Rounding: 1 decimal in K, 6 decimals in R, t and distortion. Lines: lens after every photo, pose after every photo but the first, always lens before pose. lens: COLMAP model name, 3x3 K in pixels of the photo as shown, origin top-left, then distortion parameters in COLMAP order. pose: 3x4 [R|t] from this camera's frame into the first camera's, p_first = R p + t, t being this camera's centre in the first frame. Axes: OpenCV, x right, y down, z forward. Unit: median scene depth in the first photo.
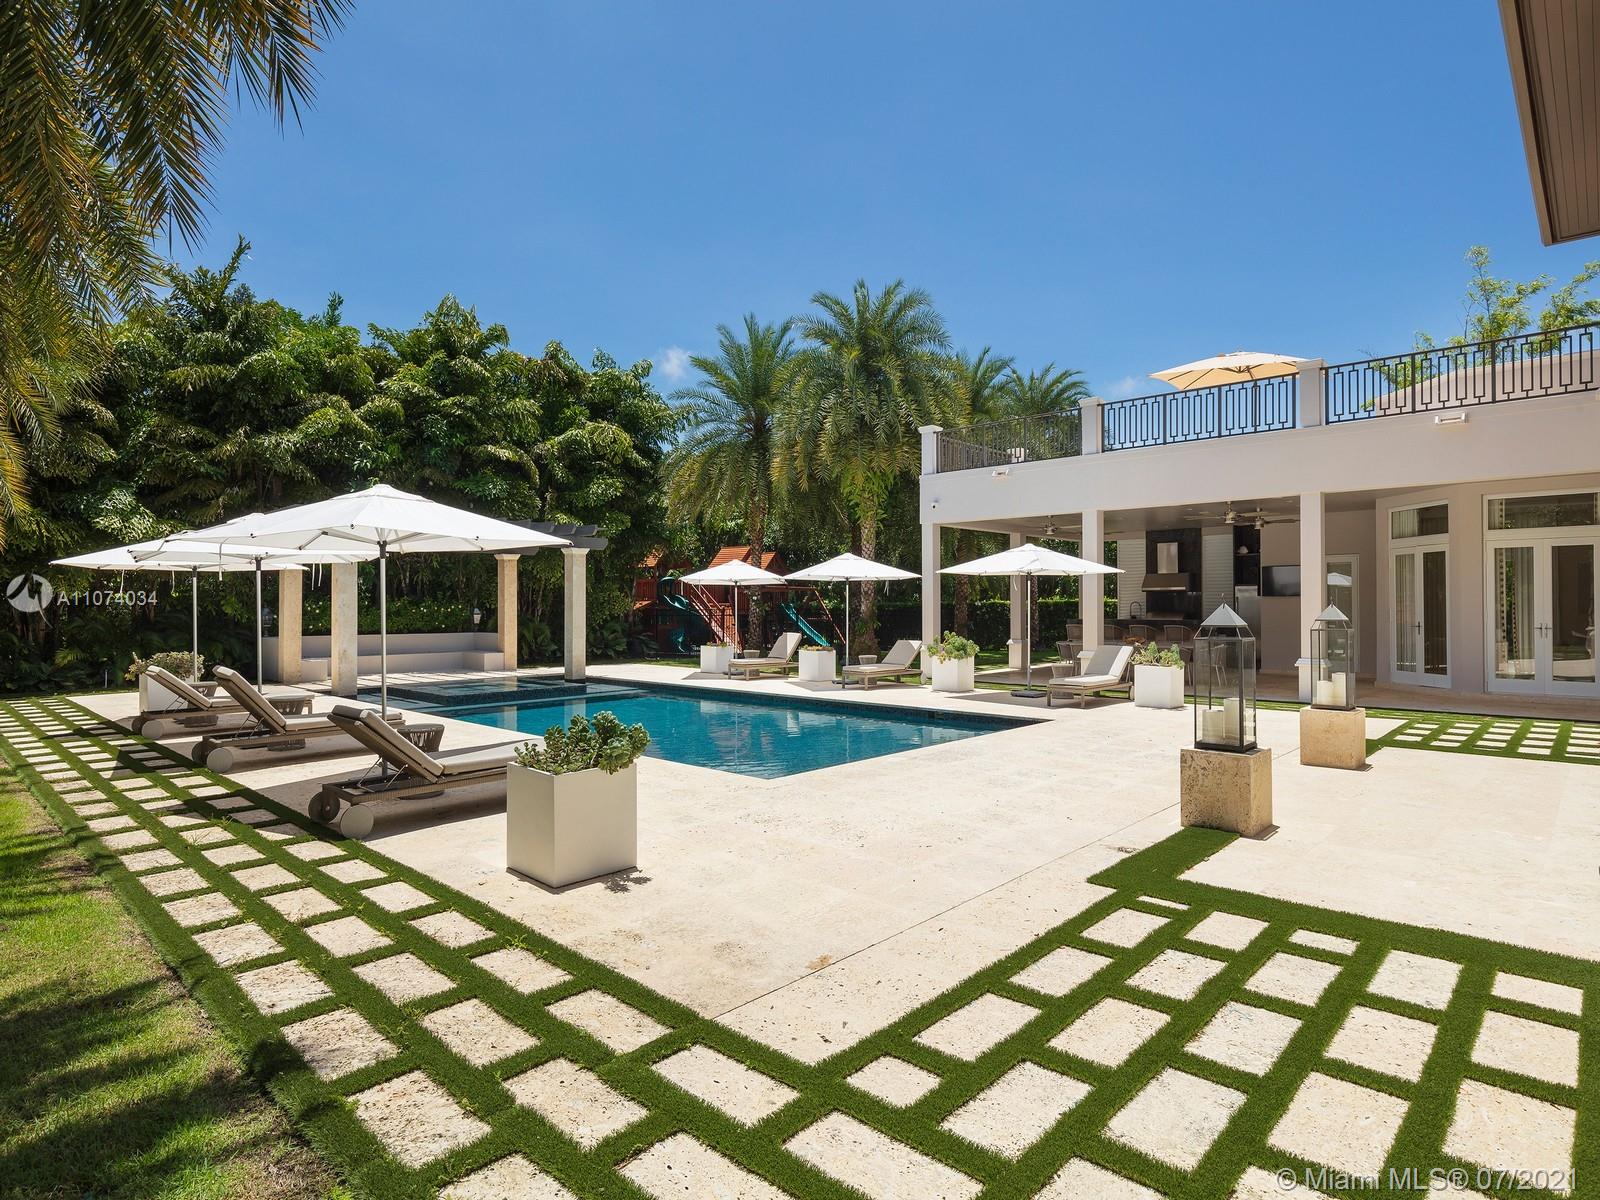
lens RADIAL K [[876.3, 0, 793.0], [0, 876.3, 599.8], [0, 0, 1]] dist [-0.006331, -0.000310]
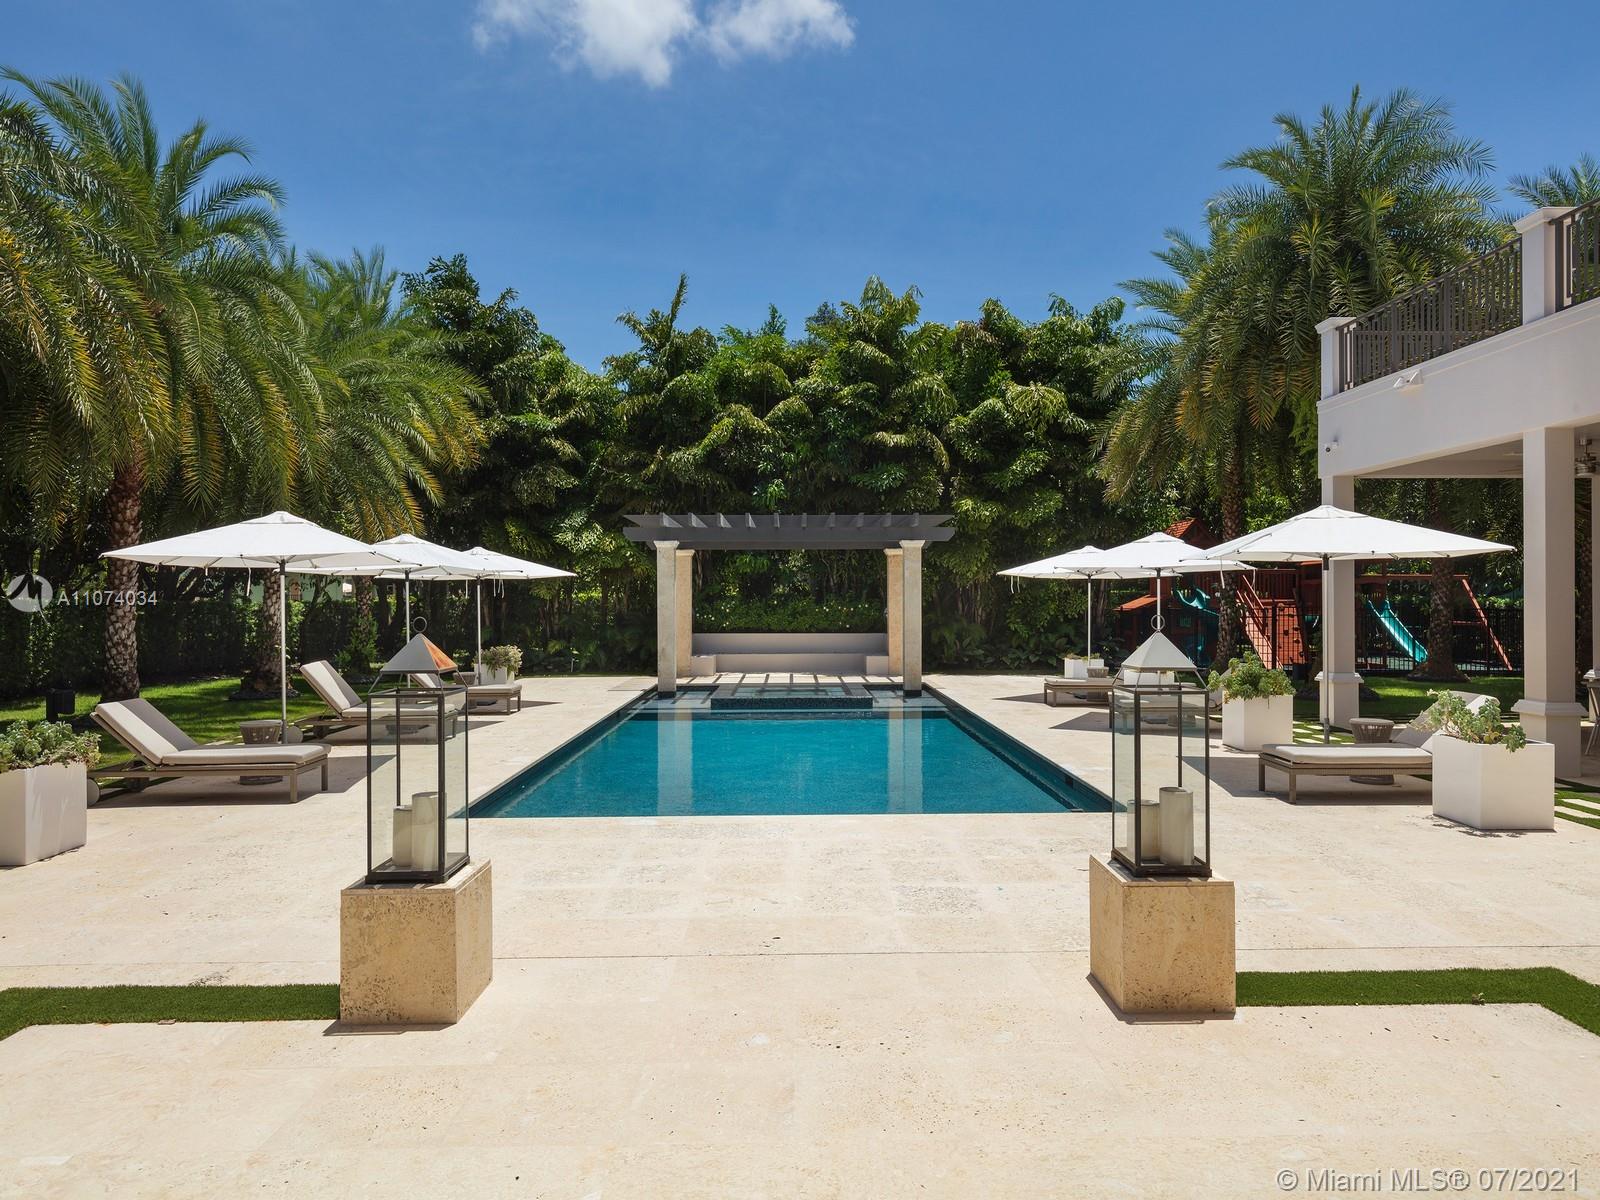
lens RADIAL K [[979.1, 0, 798.8], [0, 979.1, 598.2], [0, 0, 1]] dist [0.010184, -0.000865]
pose [[0.697870, -0.002457, -0.716220, 0.343117], [0.009465, 0.999938, 0.005793, -0.006658], [0.716161, -0.010822, 0.697851, 0.210270]]
